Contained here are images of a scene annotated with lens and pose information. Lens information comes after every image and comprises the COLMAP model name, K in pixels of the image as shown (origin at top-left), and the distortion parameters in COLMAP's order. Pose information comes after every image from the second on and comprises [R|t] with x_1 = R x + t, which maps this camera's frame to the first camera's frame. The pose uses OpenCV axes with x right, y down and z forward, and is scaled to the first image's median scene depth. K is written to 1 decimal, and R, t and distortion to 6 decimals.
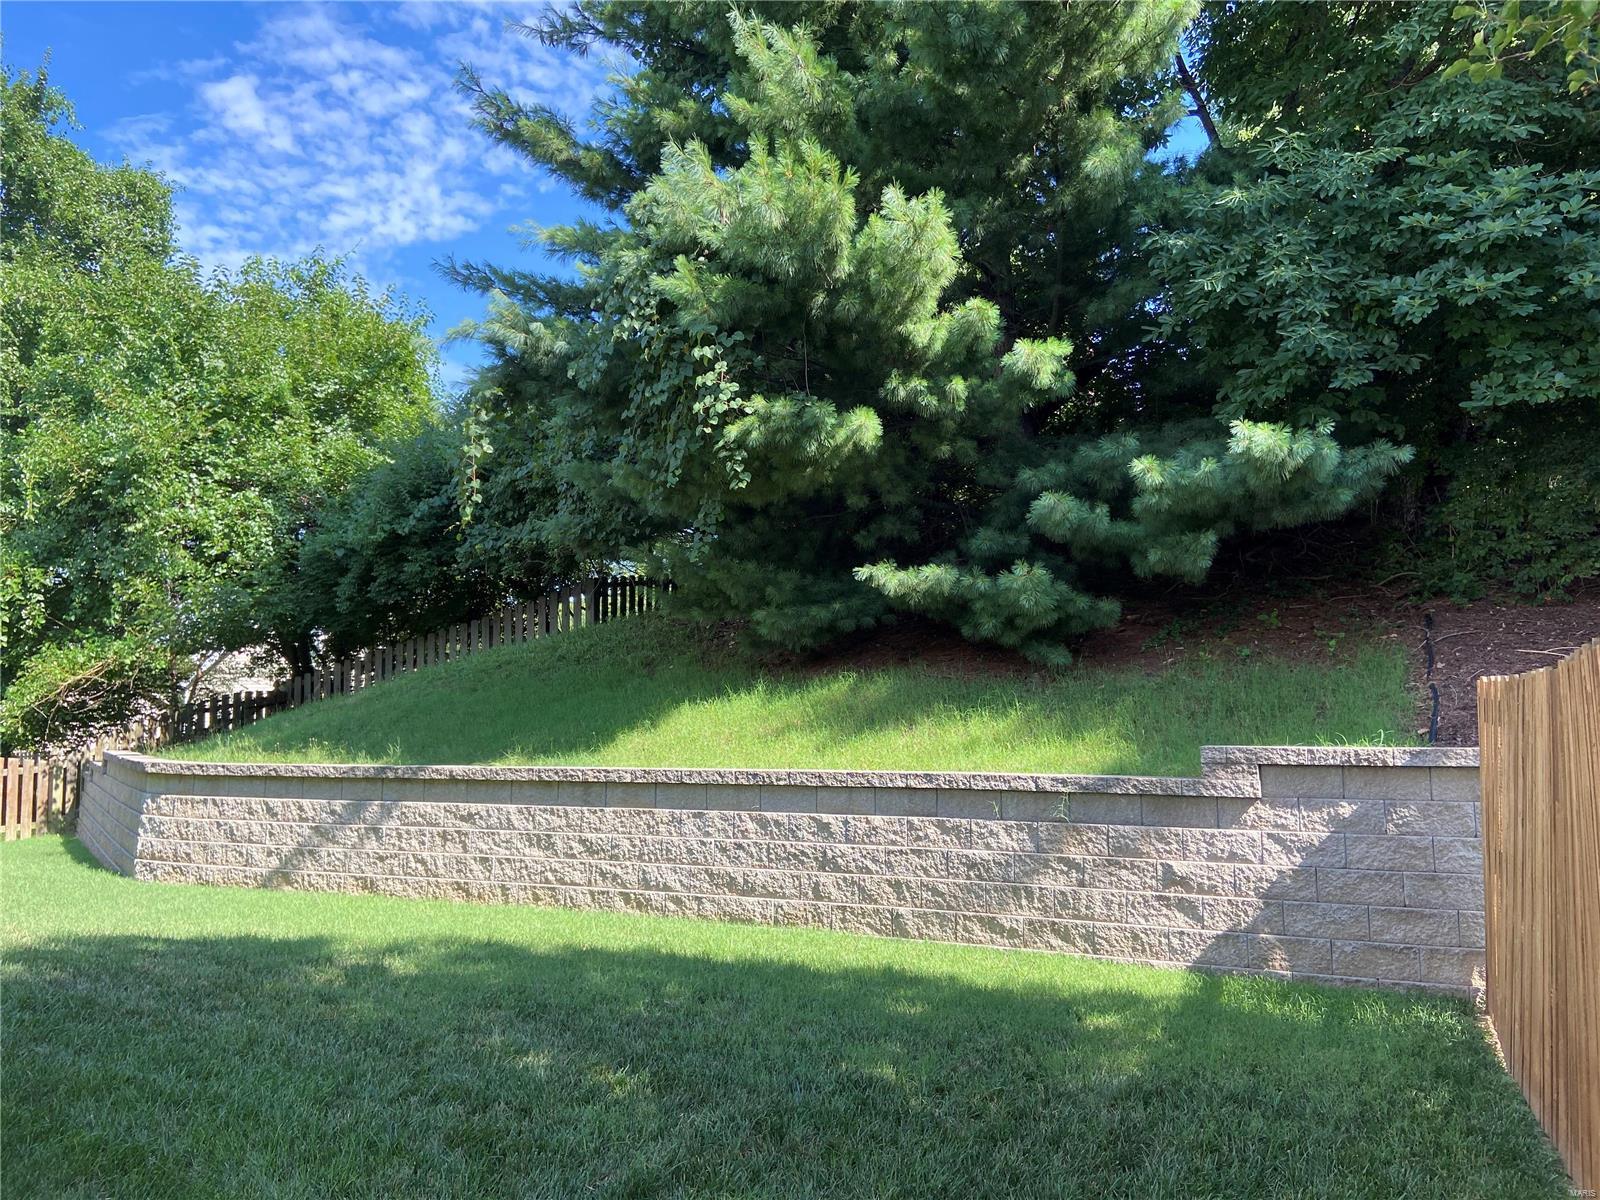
lens RADIAL K [[1213.3, 0, 800.0], [0, 1213.3, 600.0], [0, 0, 1]] dist [0.105642, -0.104696]
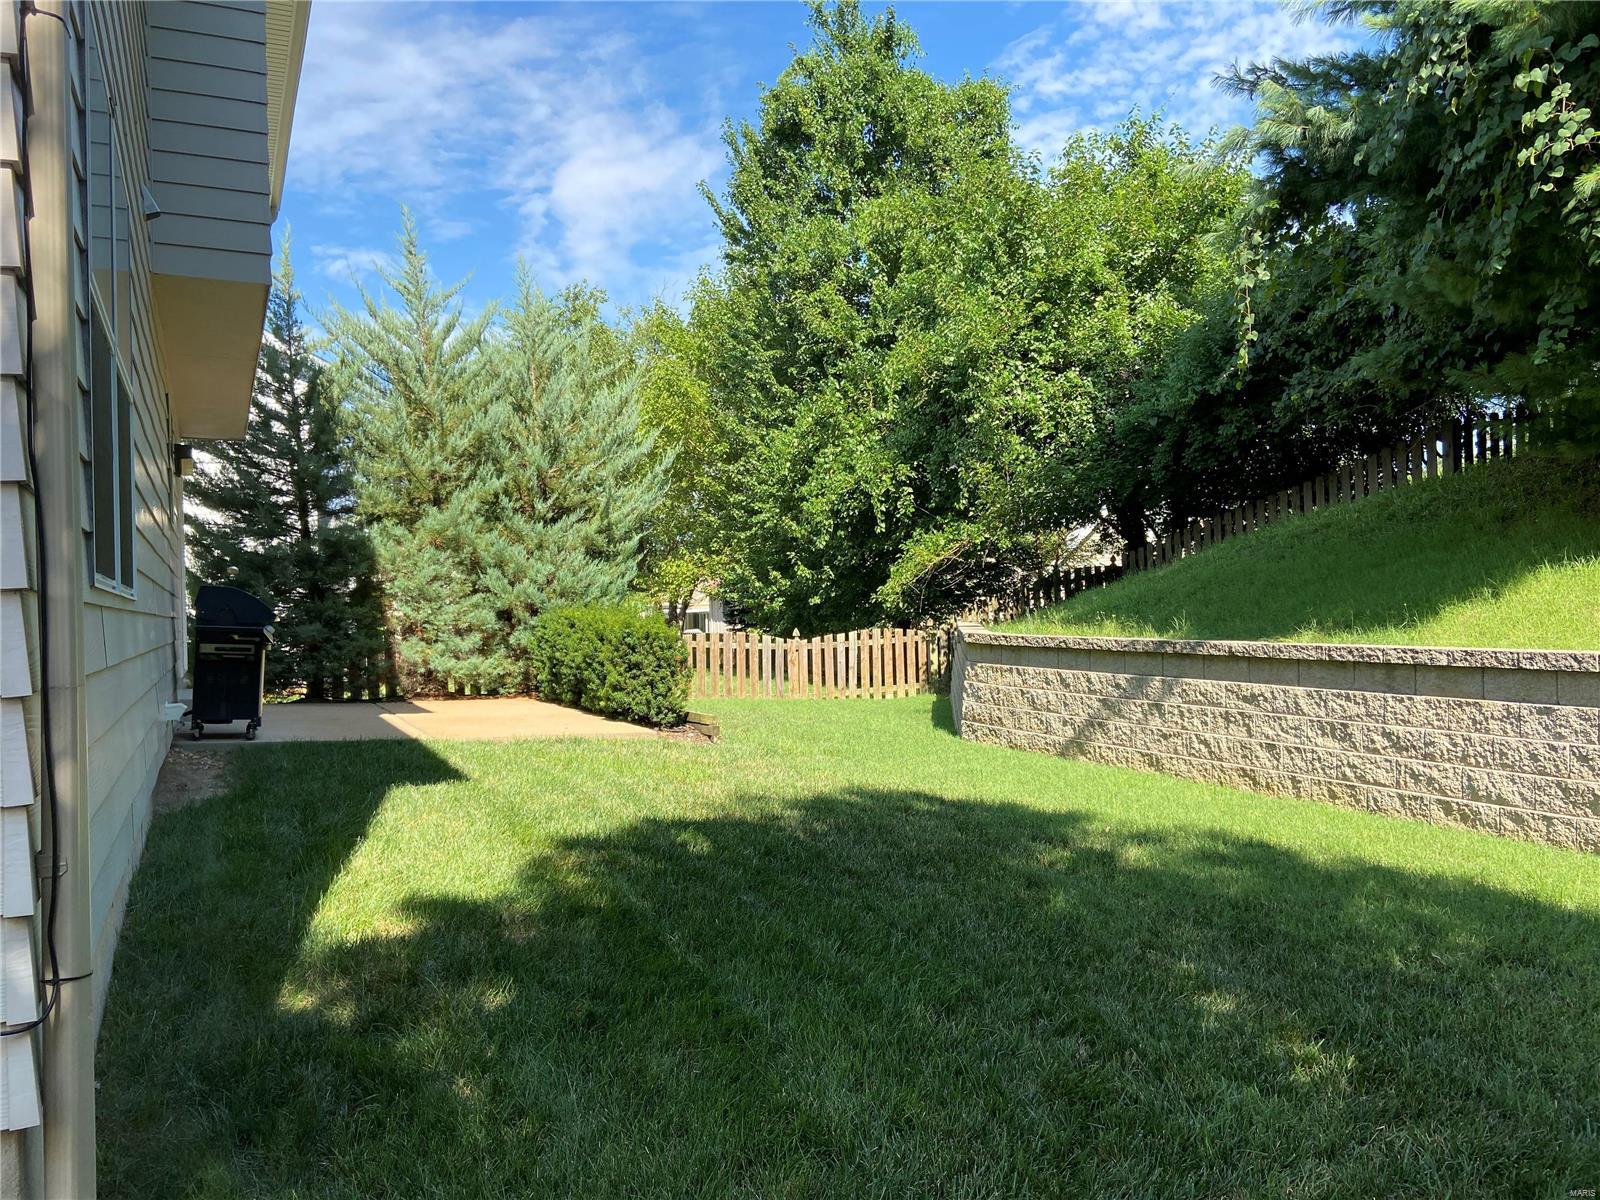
lens RADIAL K [[1213.3, 0, 800.0], [0, 1213.3, 600.0], [0, 0, 1]] dist [0.105642, -0.104696]
pose [[0.772466, -0.011156, -0.634958, 0.041444], [0.076037, 0.994278, 0.075035, 0.012880], [0.630487, -0.106242, 0.768894, 0.104212]]
